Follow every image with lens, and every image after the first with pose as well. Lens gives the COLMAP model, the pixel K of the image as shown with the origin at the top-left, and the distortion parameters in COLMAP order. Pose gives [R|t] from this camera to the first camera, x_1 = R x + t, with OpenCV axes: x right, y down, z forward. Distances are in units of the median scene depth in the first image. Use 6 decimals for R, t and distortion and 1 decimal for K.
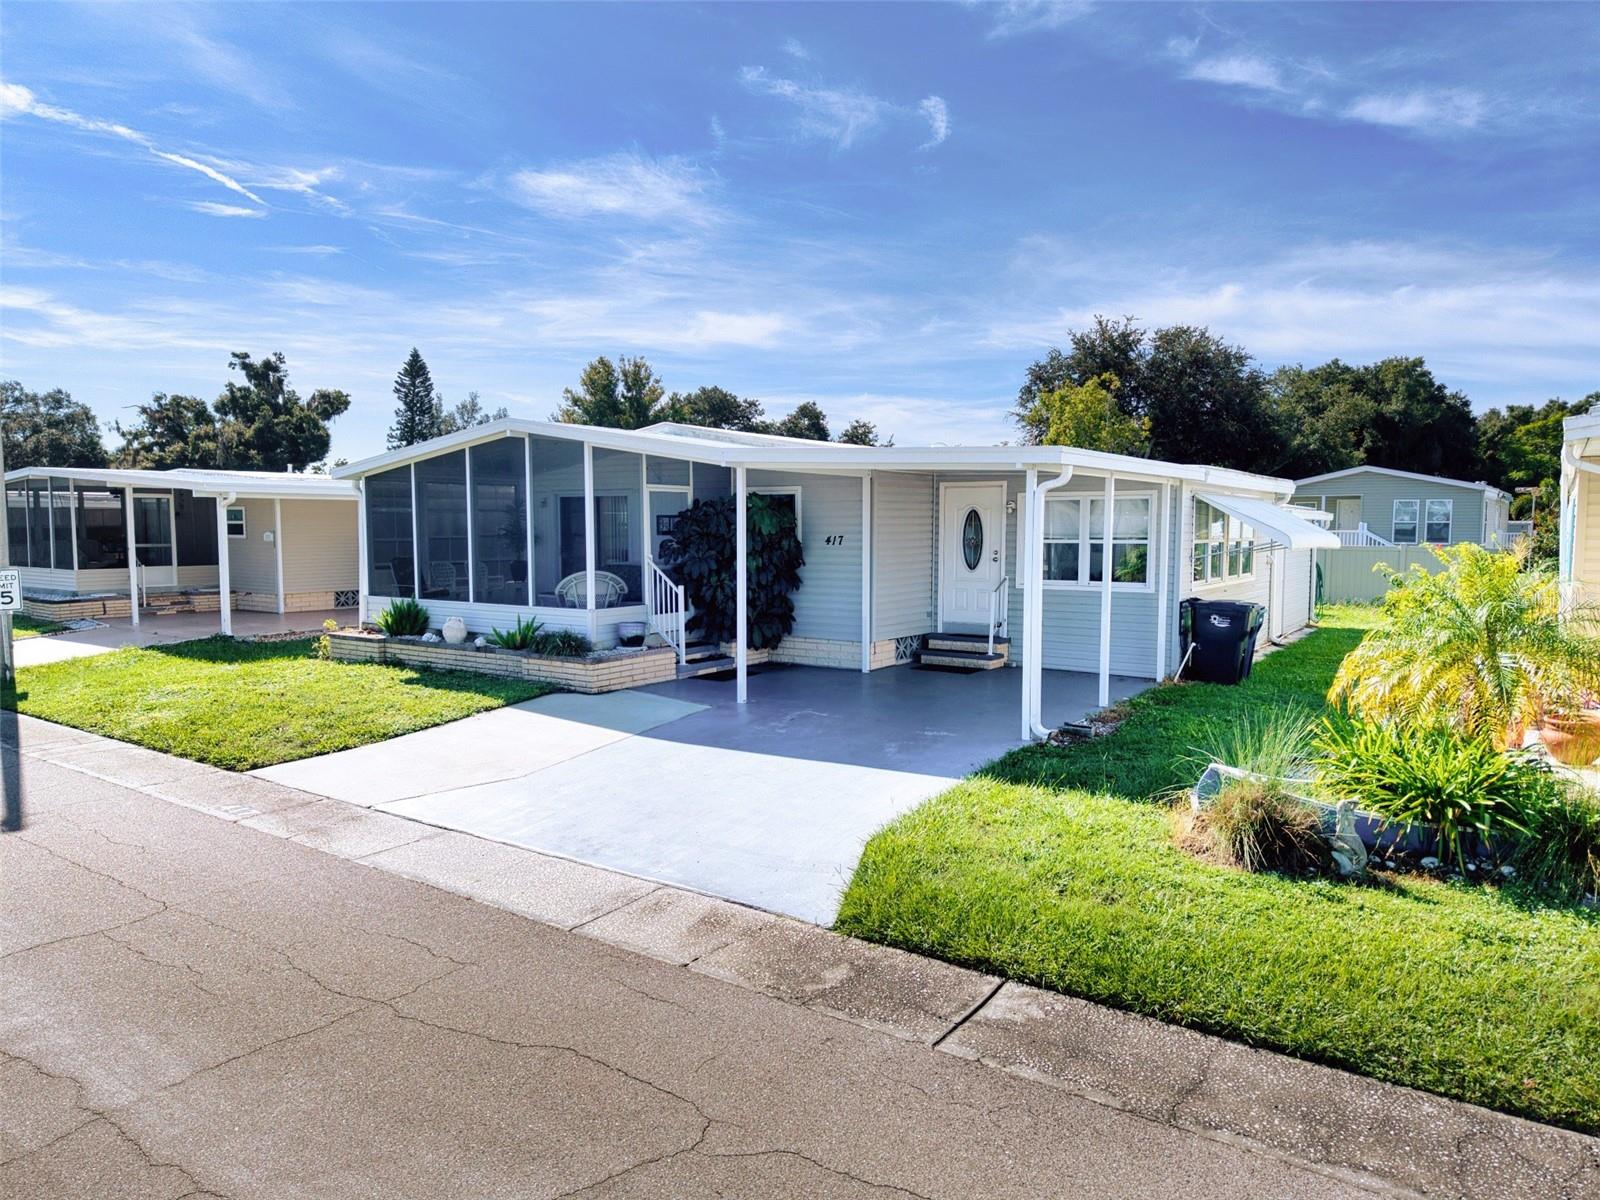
lens RADIAL K [[1083.2, 0, 798.7], [0, 1083.2, 597.7], [0, 0, 1]] dist [0.029409, -0.033283]
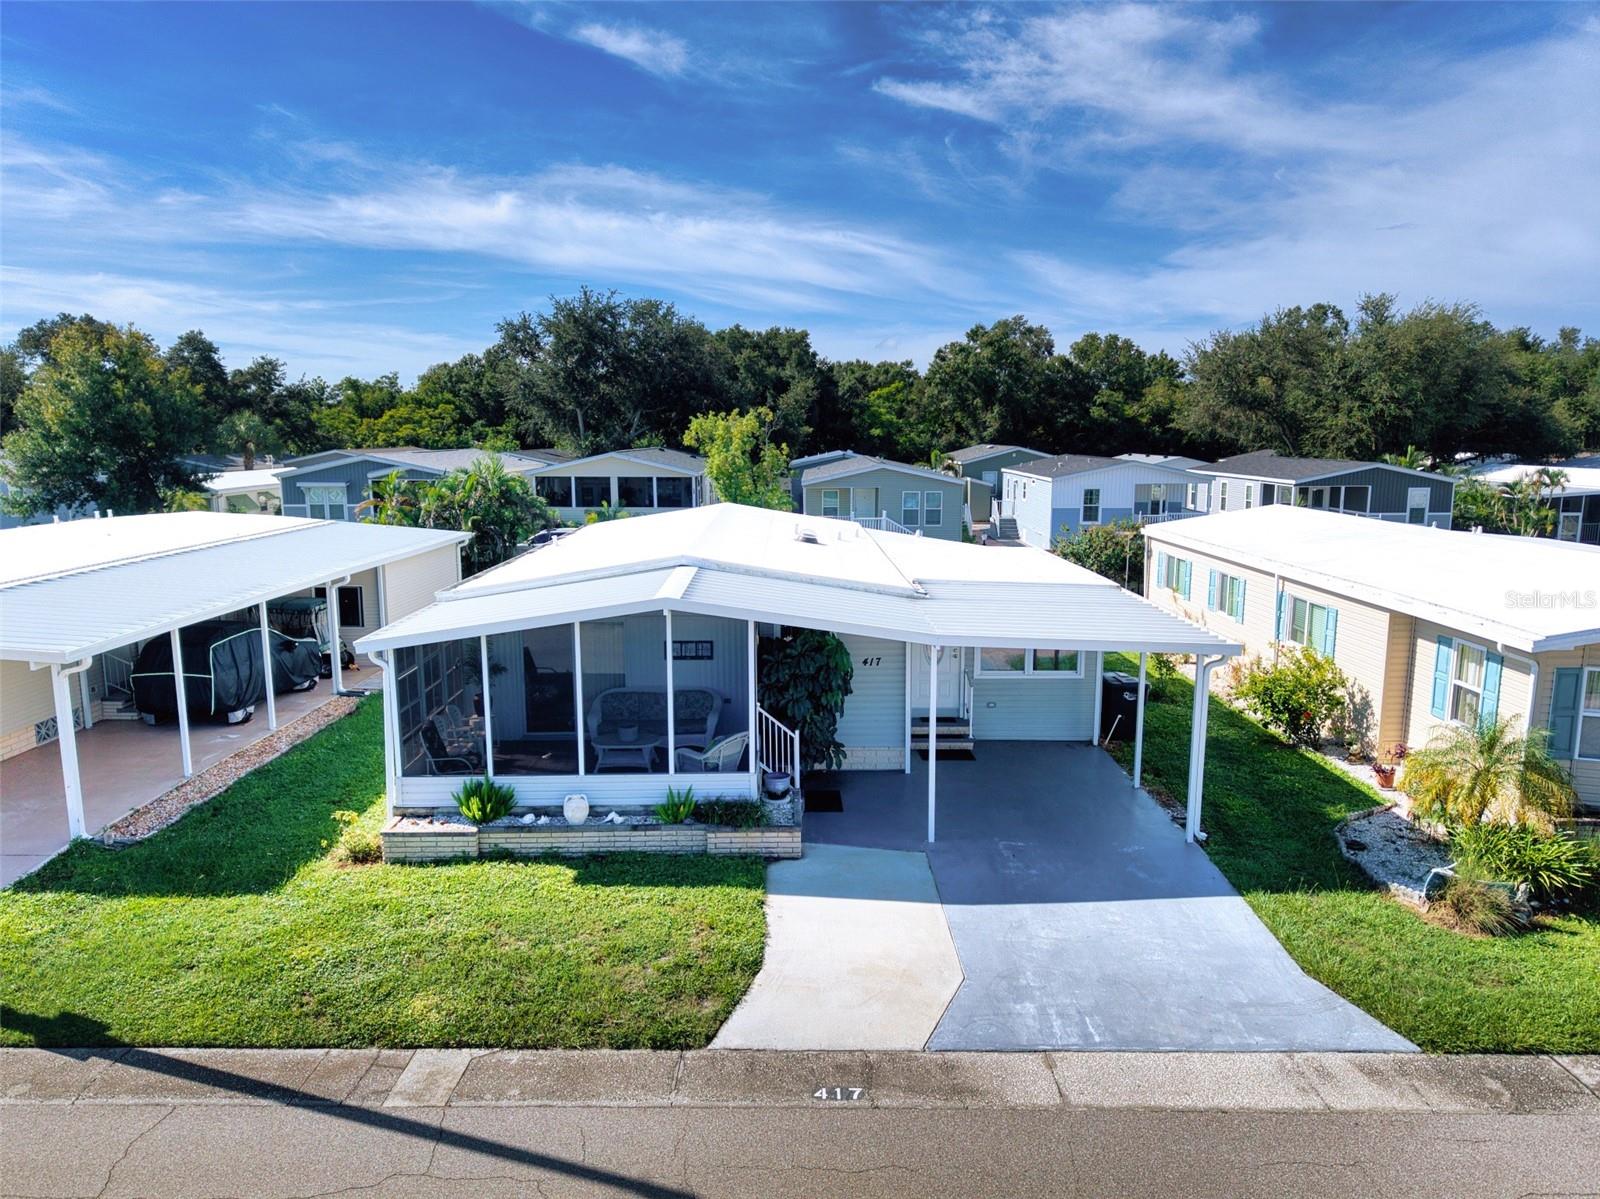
lens RADIAL K [[1086.0, 0, 800.0], [0, 1086.0, 599.5], [0, 0, 1]] dist [0.033298, -0.039531]
pose [[0.813540, -0.092207, 0.574152, -0.676156], [0.041182, 0.994005, 0.101281, -0.236560], [-0.580049, -0.058751, 0.812460, 0.119262]]
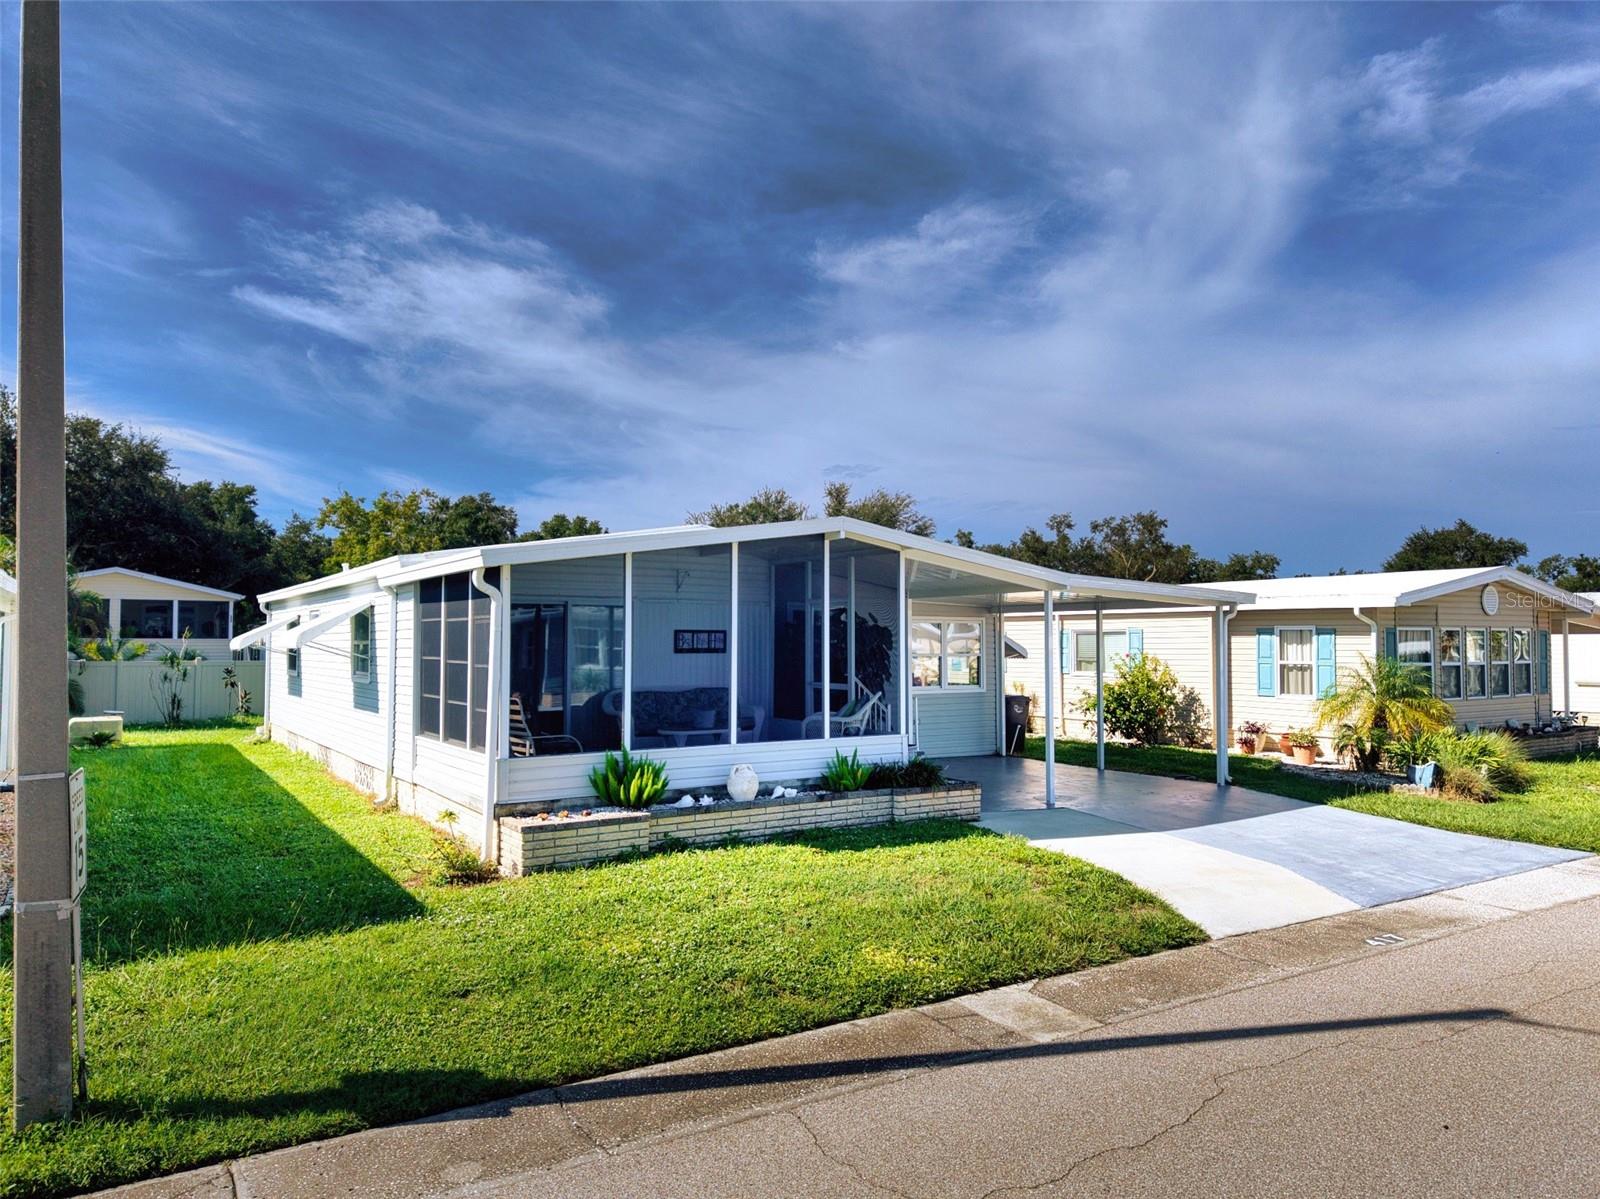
lens RADIAL K [[1079.1, 0, 811.4], [0, 1079.1, 610.9], [0, 0, 1]] dist [0.060626, -0.093949]
pose [[0.362390, 0.029488, 0.931560, -0.969703], [0.062889, 0.996448, -0.056007, -0.041522], [-0.929902, 0.078882, 0.359248, 0.672492]]
